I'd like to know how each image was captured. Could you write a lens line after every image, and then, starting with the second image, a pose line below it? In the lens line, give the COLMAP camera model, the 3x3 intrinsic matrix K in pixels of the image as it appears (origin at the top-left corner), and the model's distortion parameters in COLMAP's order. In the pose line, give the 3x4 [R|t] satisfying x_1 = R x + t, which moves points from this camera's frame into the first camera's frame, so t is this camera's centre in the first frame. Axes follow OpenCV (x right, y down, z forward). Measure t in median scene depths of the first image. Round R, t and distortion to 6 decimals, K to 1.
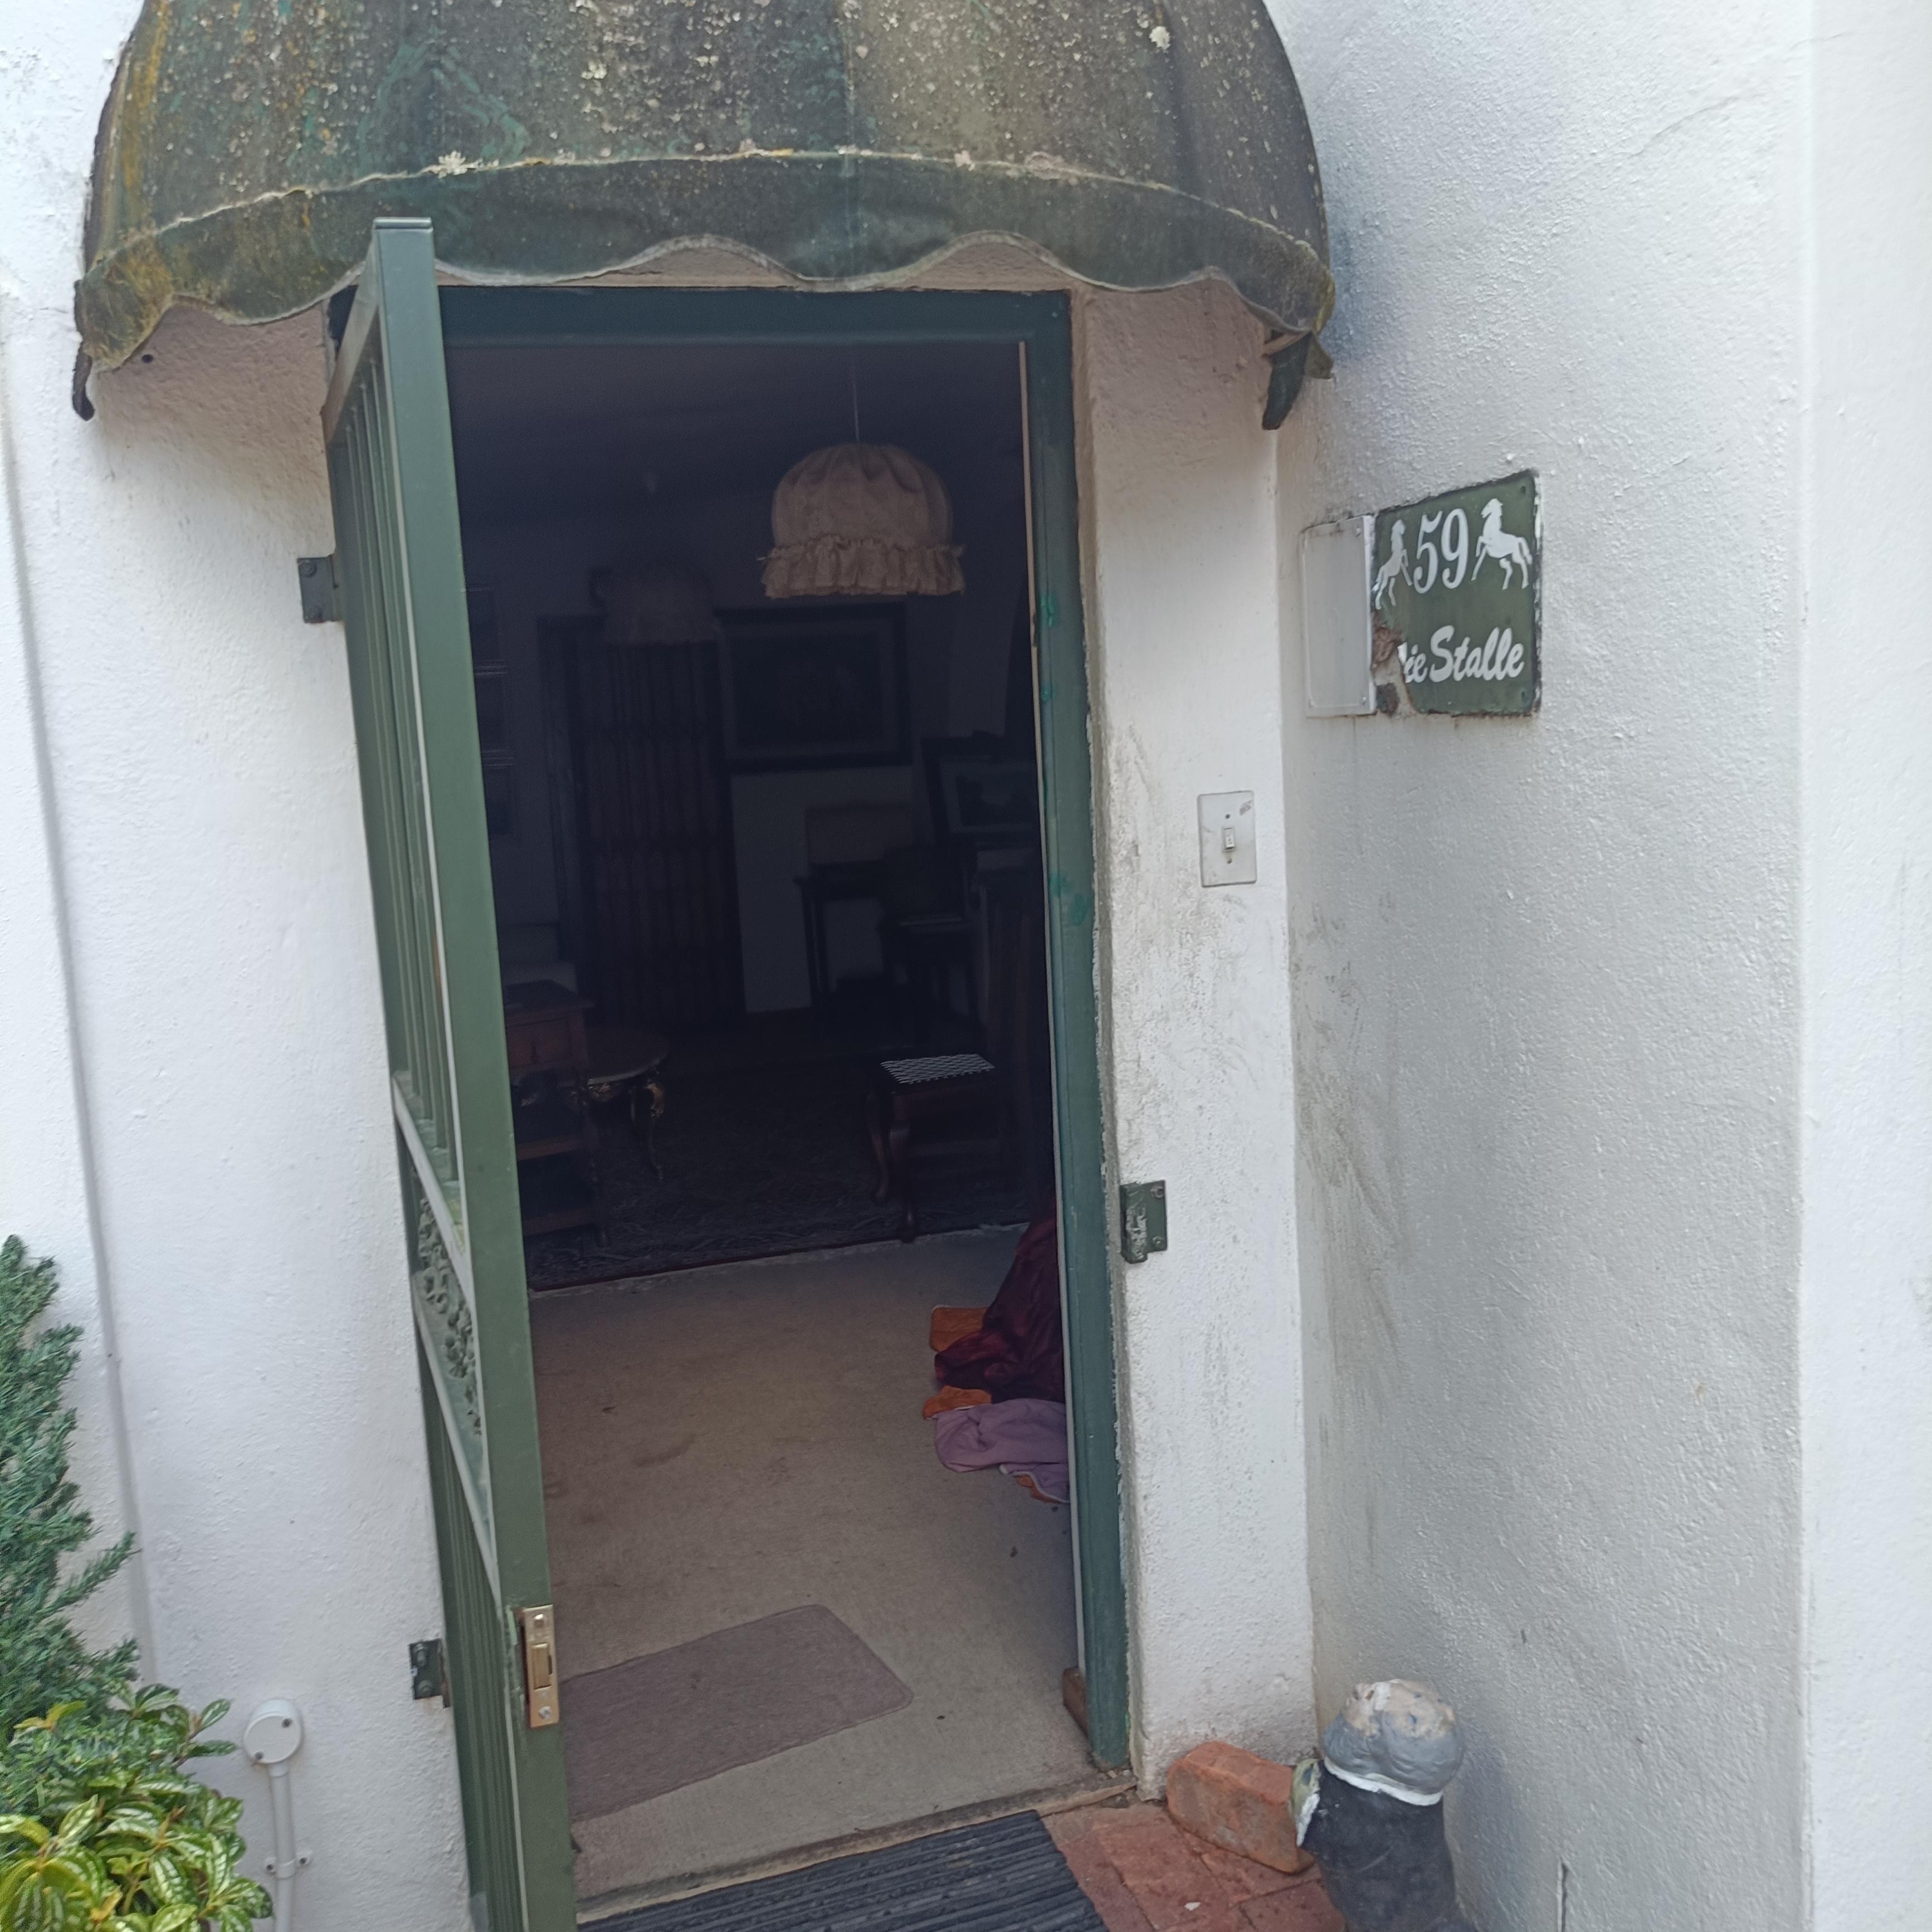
lens RADIAL K [[1884.1, 0, 966.0], [0, 1884.1, 966.0], [0, 0, 1]] dist [0.030604, -0.031601]
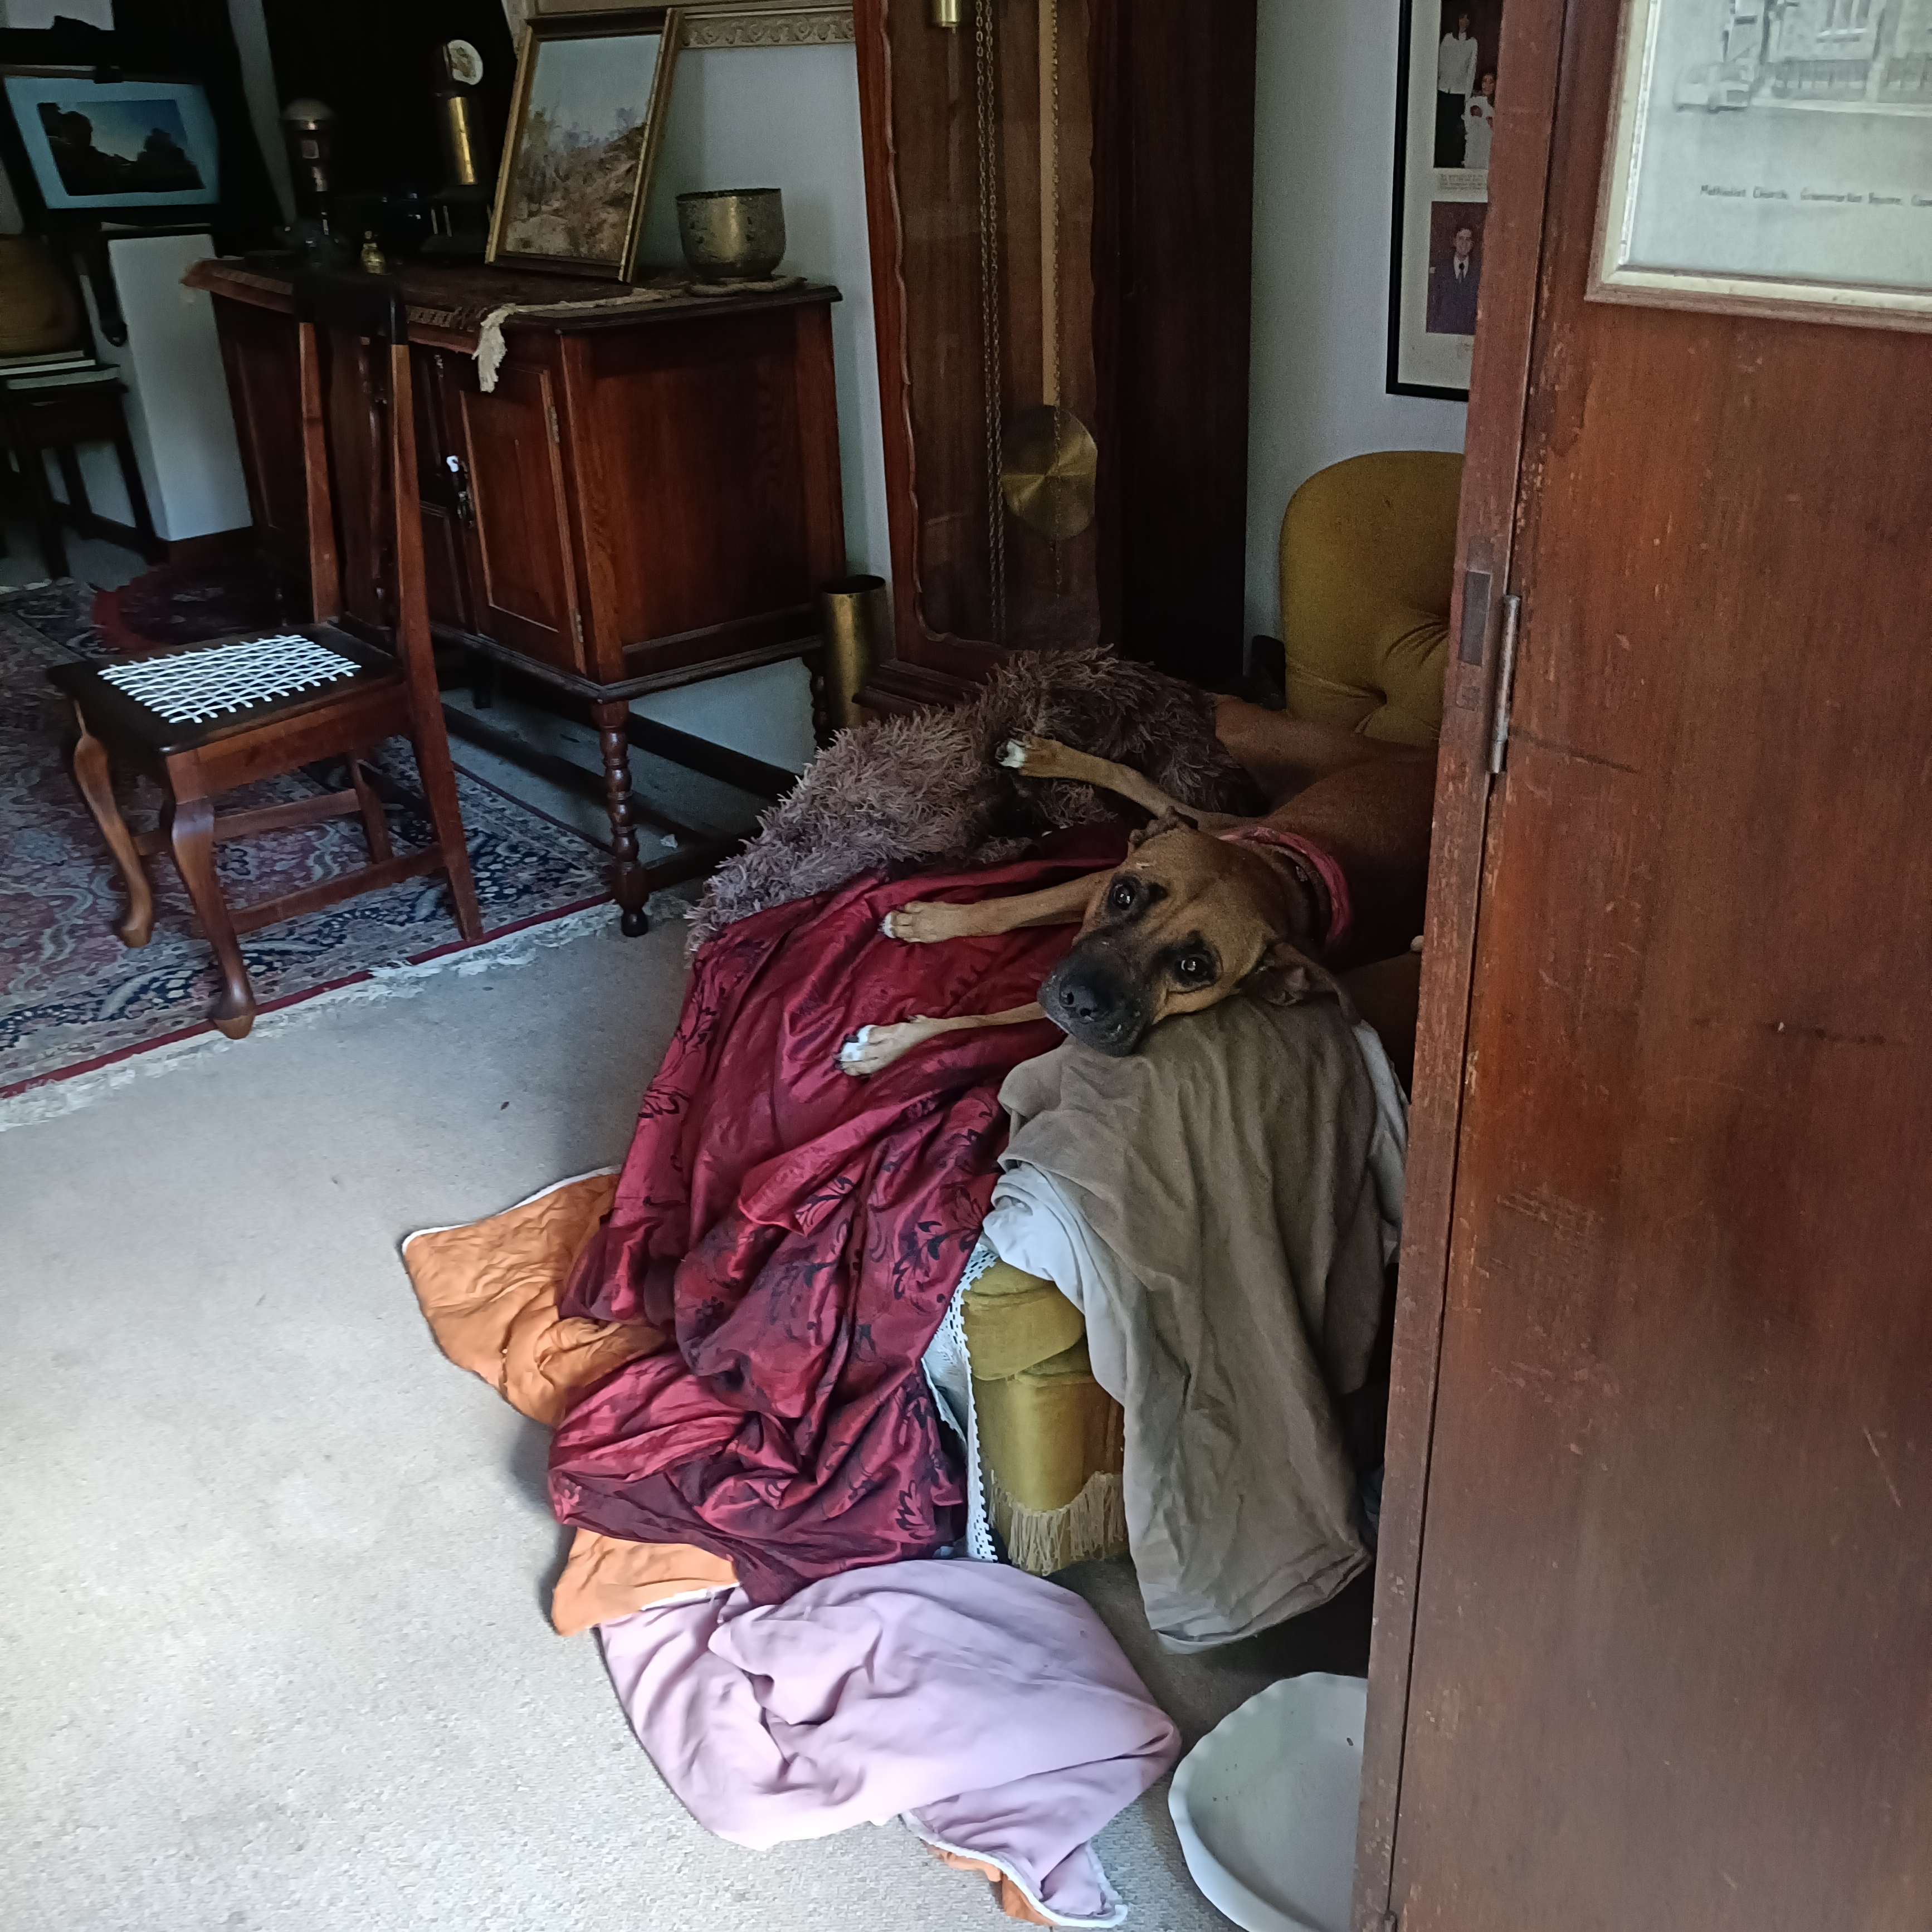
lens RADIAL K [[1884.1, 0, 966.0], [0, 1884.1, 966.0], [0, 0, 1]] dist [0.030604, -0.031601]
pose [[0.888319, -0.162805, 0.429400, -0.072515], [0.033505, 0.955533, 0.292973, -0.012769], [-0.458003, -0.245866, 0.854273, 0.483783]]
